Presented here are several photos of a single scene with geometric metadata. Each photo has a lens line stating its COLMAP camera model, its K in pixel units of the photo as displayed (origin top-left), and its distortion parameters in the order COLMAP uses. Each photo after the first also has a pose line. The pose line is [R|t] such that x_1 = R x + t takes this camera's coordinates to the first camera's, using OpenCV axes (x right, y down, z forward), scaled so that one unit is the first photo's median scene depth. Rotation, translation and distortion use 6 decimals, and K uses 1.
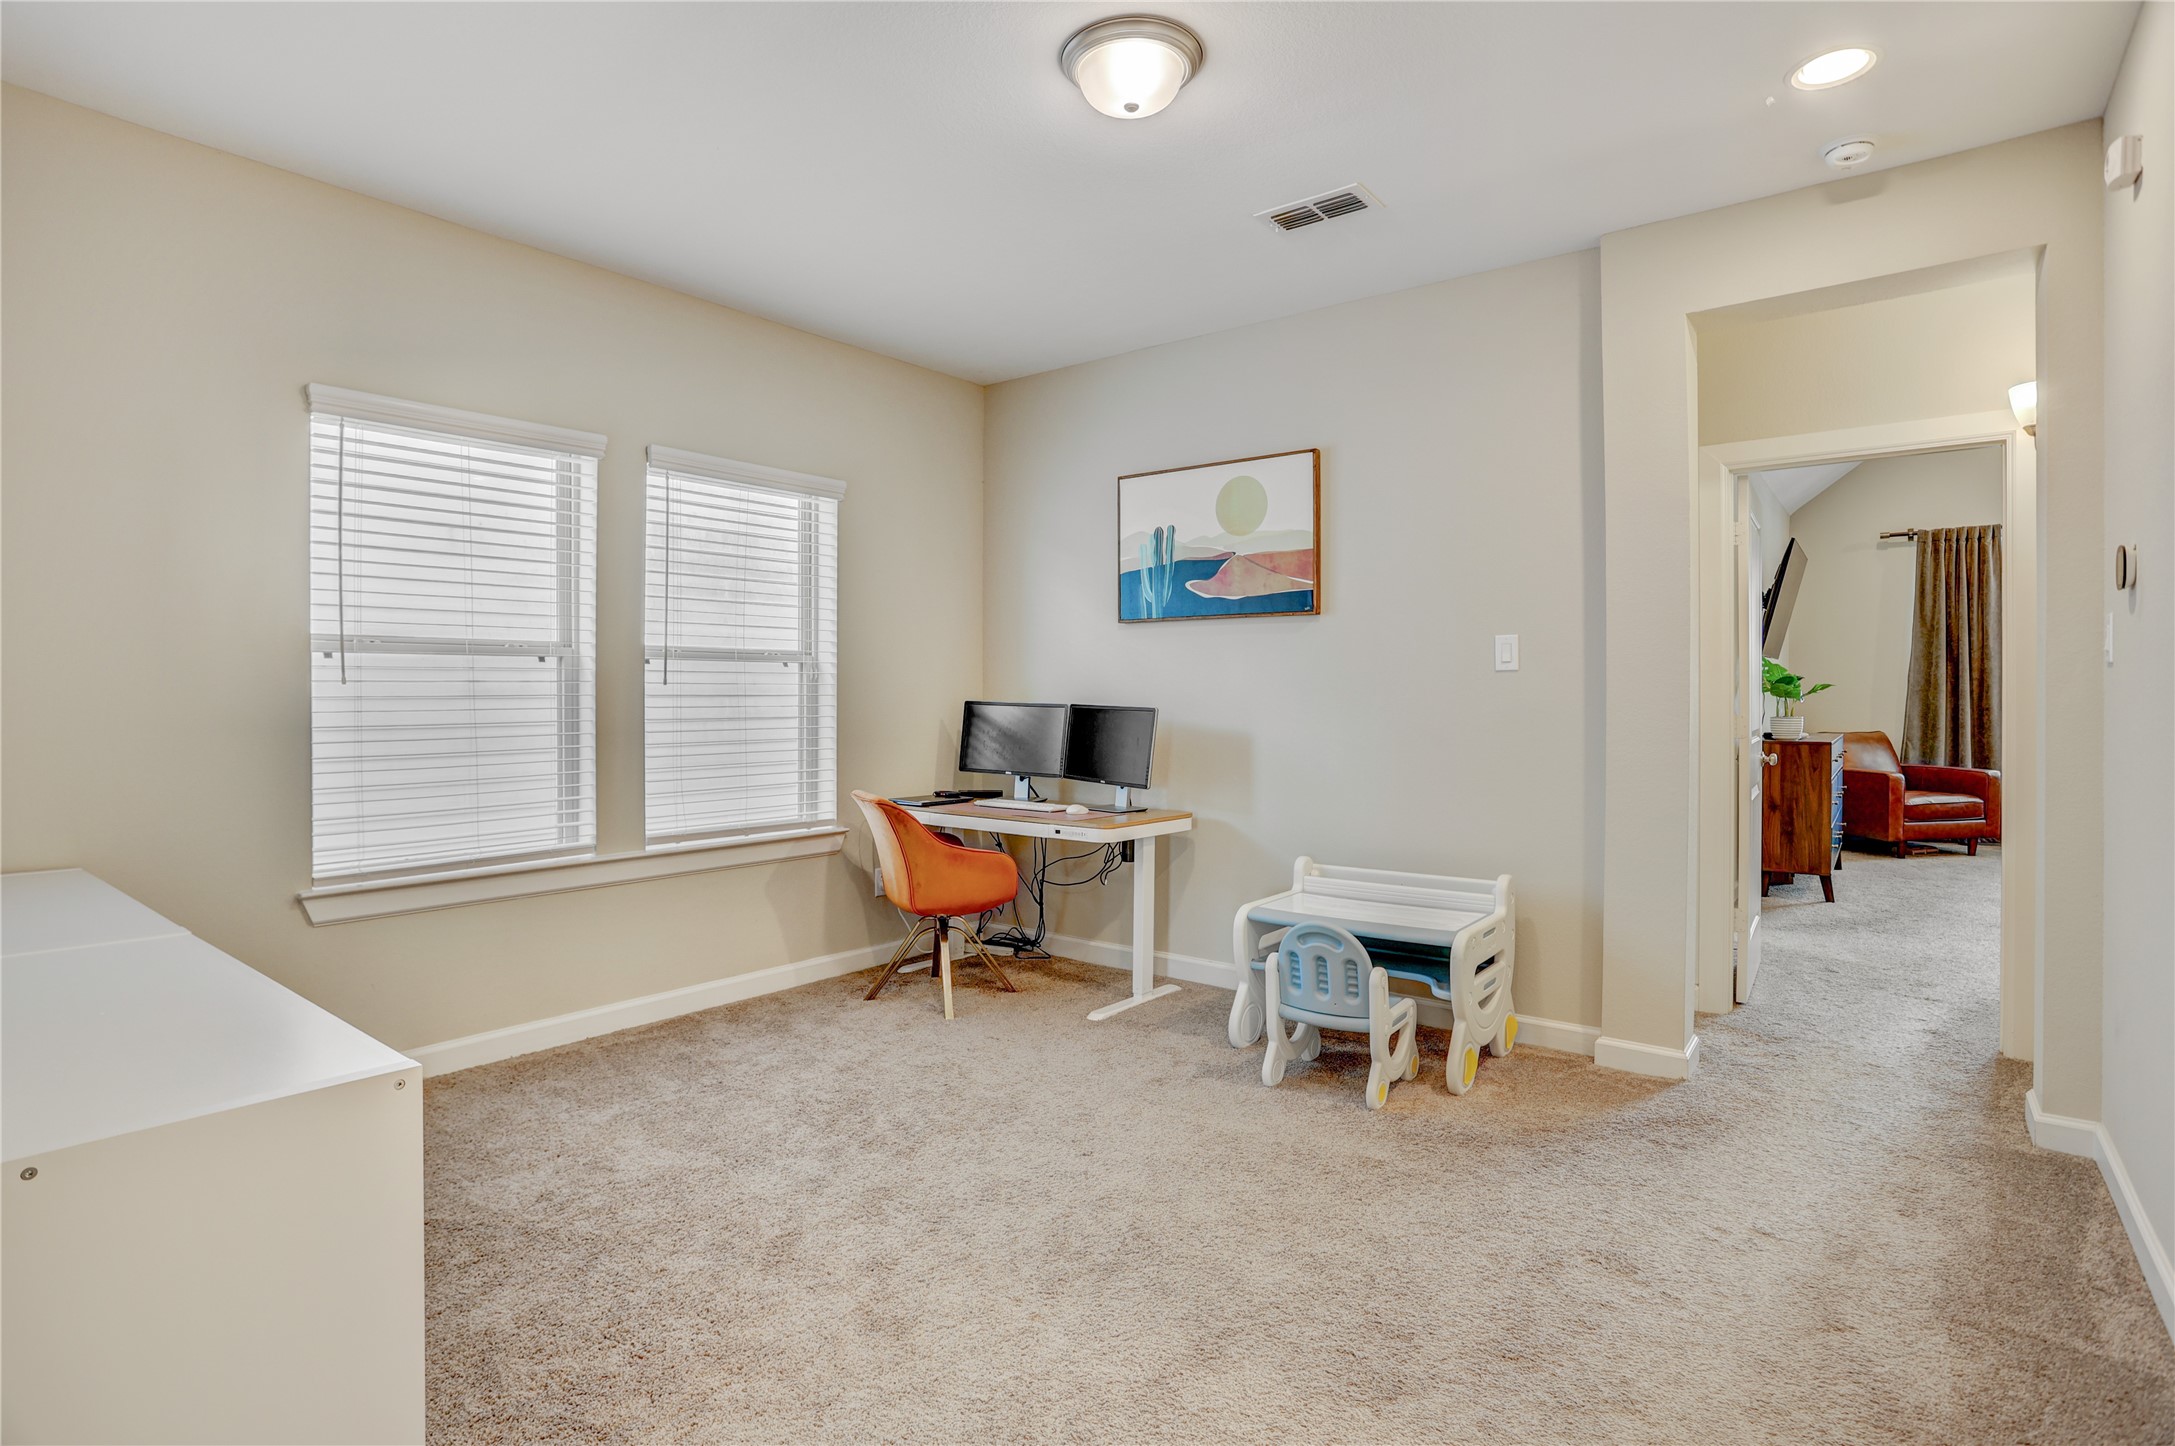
lens RADIAL K [[1079.5, 0, 1086.6], [0, 1079.5, 707.0], [0, 0, 1]] dist [-0.070116, 0.030997]
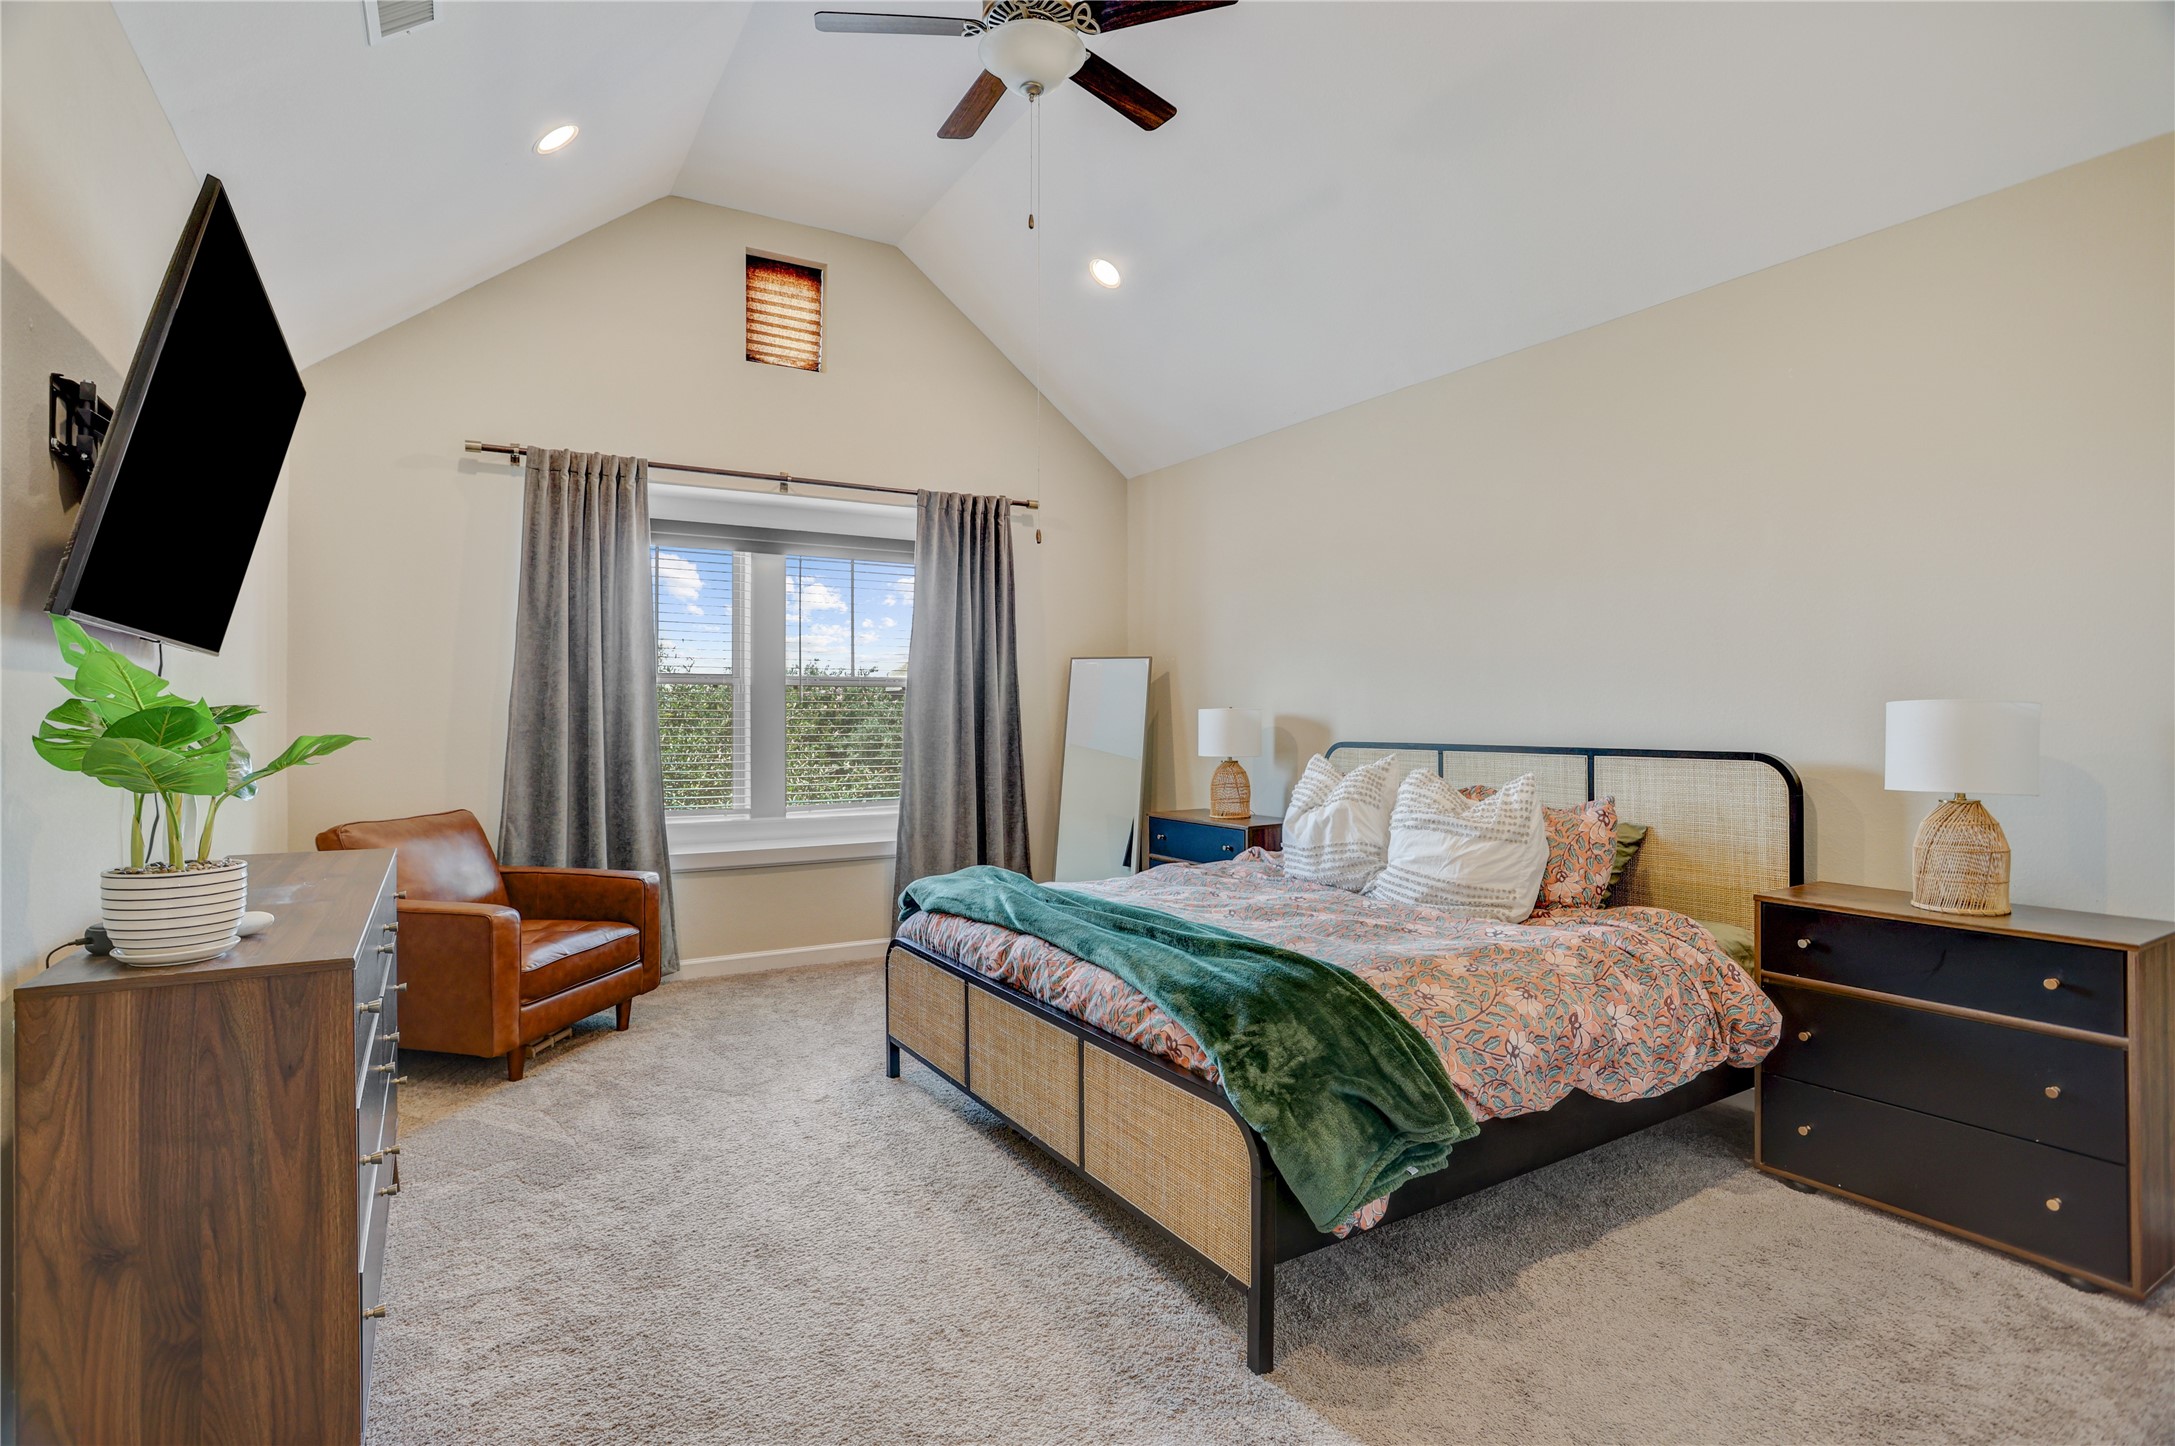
lens RADIAL K [[1079.5, 0, 1086.6], [0, 1079.5, 707.0], [0, 0, 1]] dist [-0.070116, 0.030997]
pose [[0.357904, 0.010831, 0.933696, 0.381679], [0.012539, 0.999787, -0.016404, -0.016676], [-0.933674, 0.017578, 0.357692, 0.528433]]
